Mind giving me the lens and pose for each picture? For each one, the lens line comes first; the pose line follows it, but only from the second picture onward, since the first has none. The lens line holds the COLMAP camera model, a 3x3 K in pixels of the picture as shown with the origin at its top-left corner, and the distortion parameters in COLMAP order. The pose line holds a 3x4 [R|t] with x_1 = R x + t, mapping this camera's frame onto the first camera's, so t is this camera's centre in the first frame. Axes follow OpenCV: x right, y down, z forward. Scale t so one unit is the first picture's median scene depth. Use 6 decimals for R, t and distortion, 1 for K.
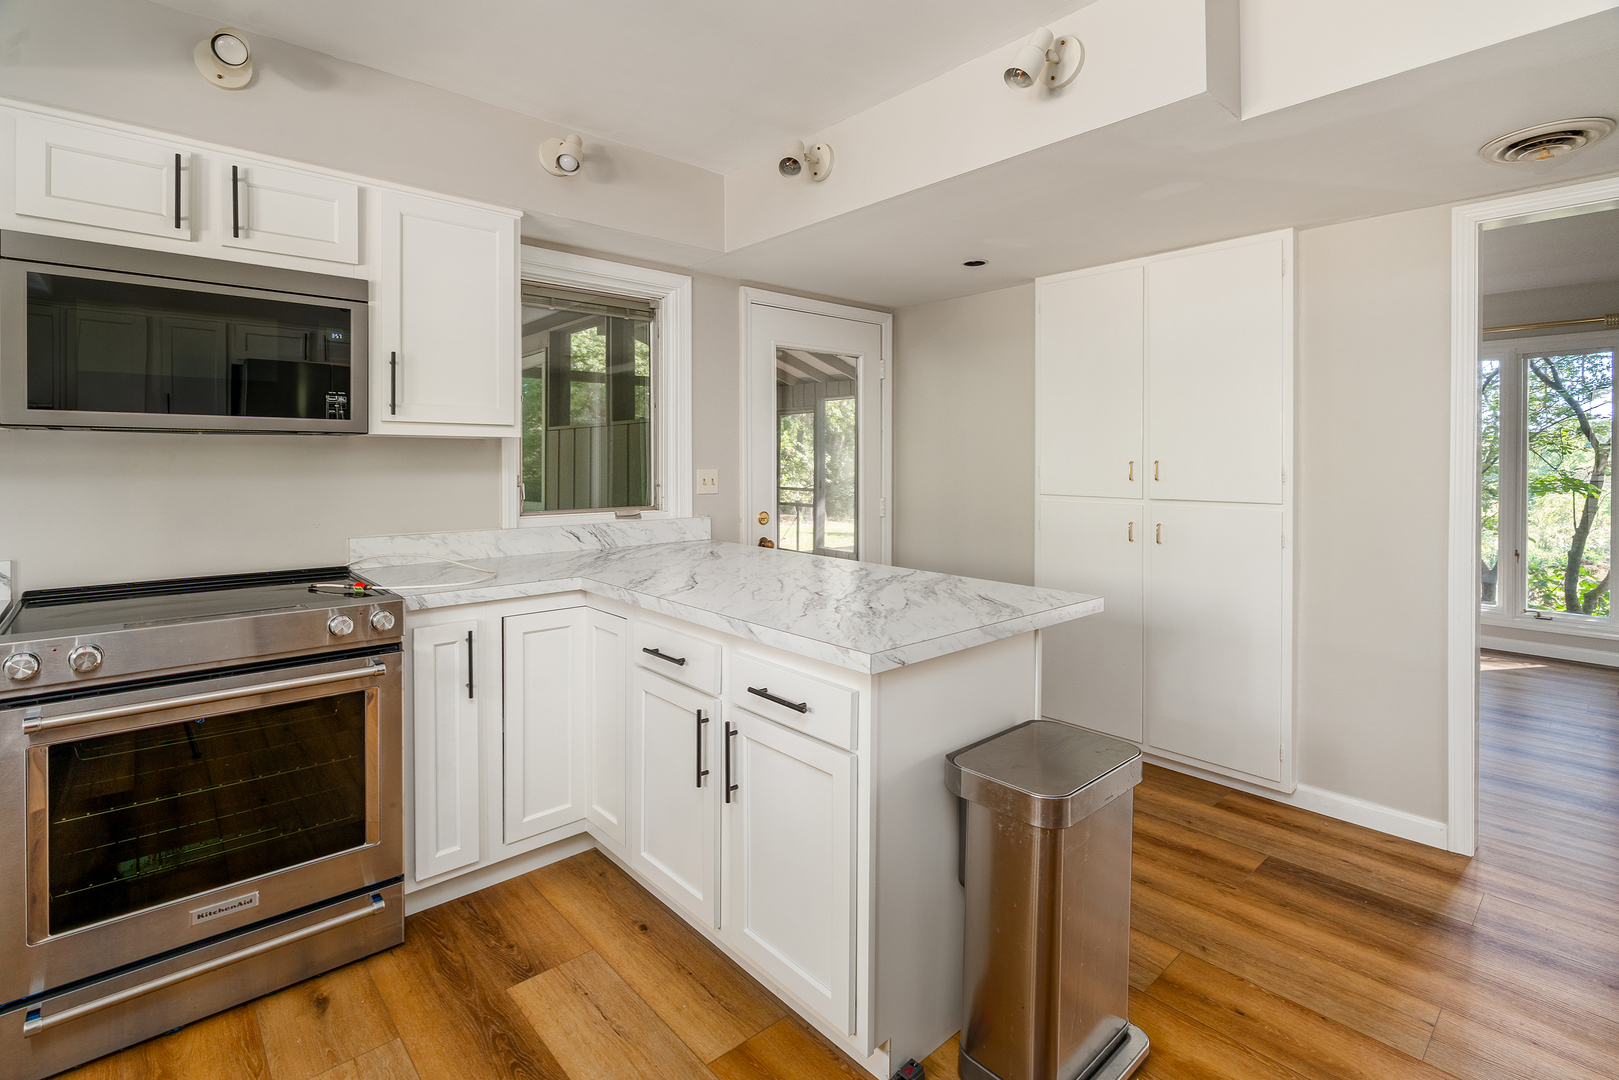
lens RADIAL K [[765.5, 0, 817.1], [0, 765.5, 461.7], [0, 0, 1]] dist [0.000397, 0.000106]
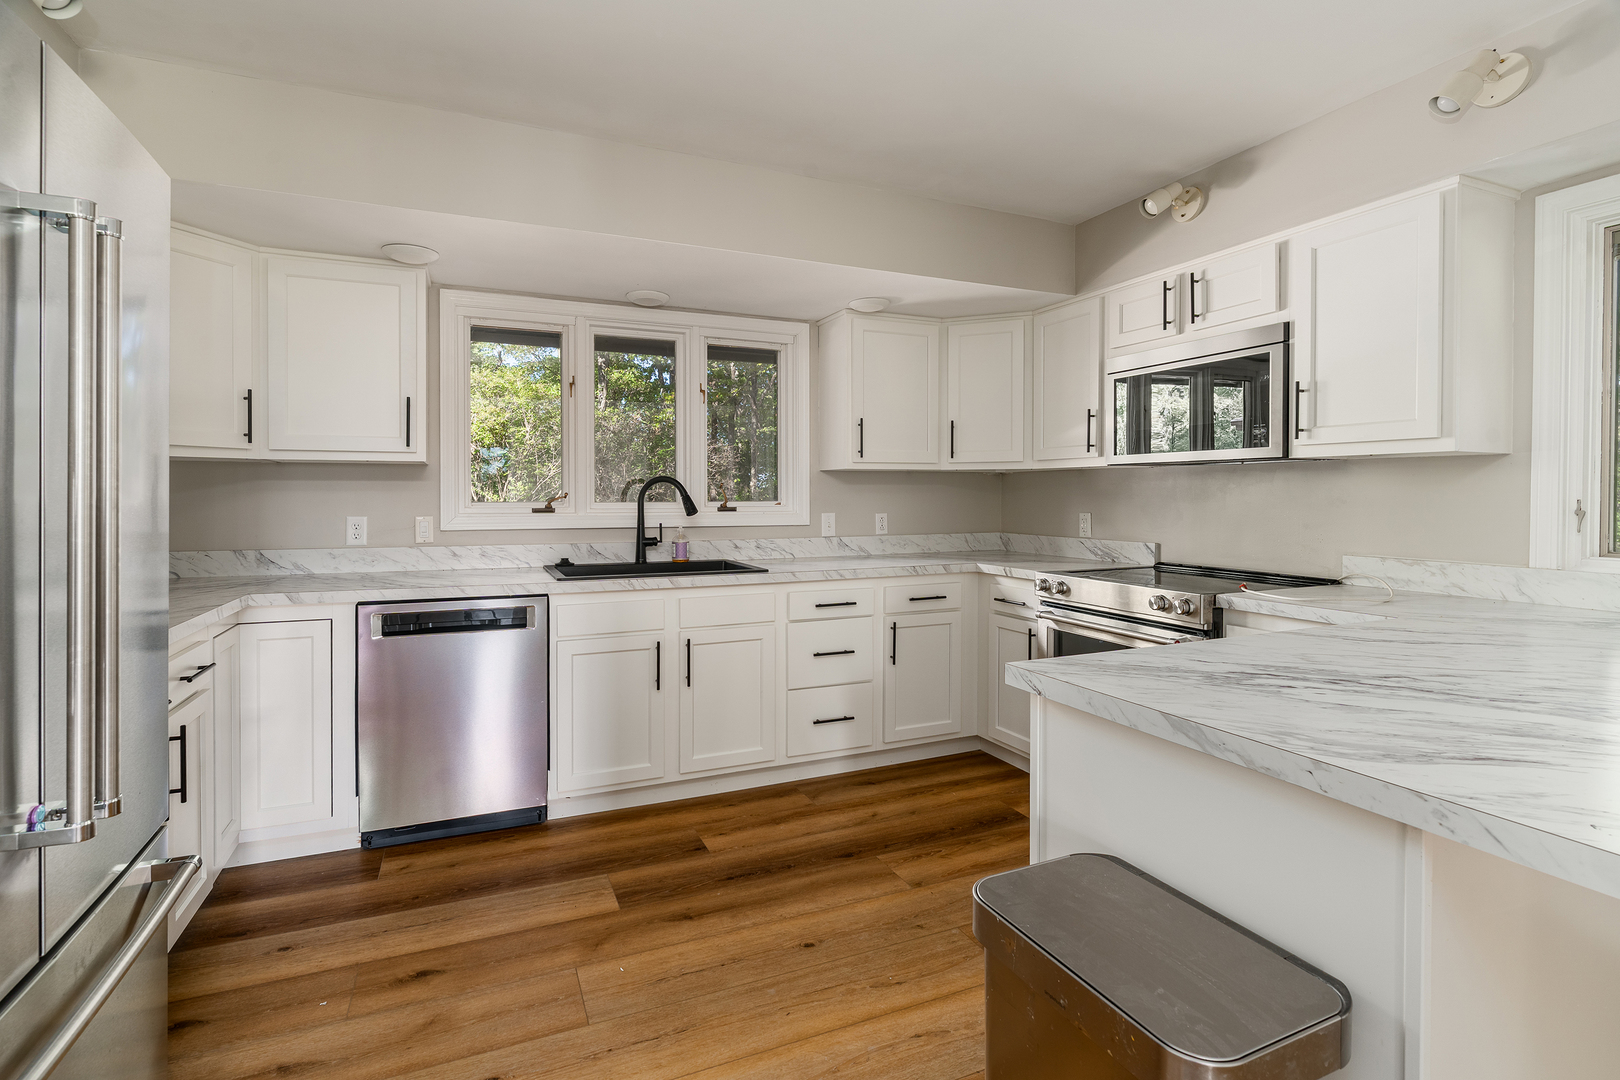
lens RADIAL K [[770.9, 0, 808.6], [0, 770.9, 491.2], [0, 0, 1]] dist [-0.000933, 0.000013]
pose [[-0.313158, -0.008953, -0.949659, 0.705976], [-0.003620, 0.999960, -0.008234, 0.024554], [0.949694, 0.000859, -0.313178, 0.687672]]
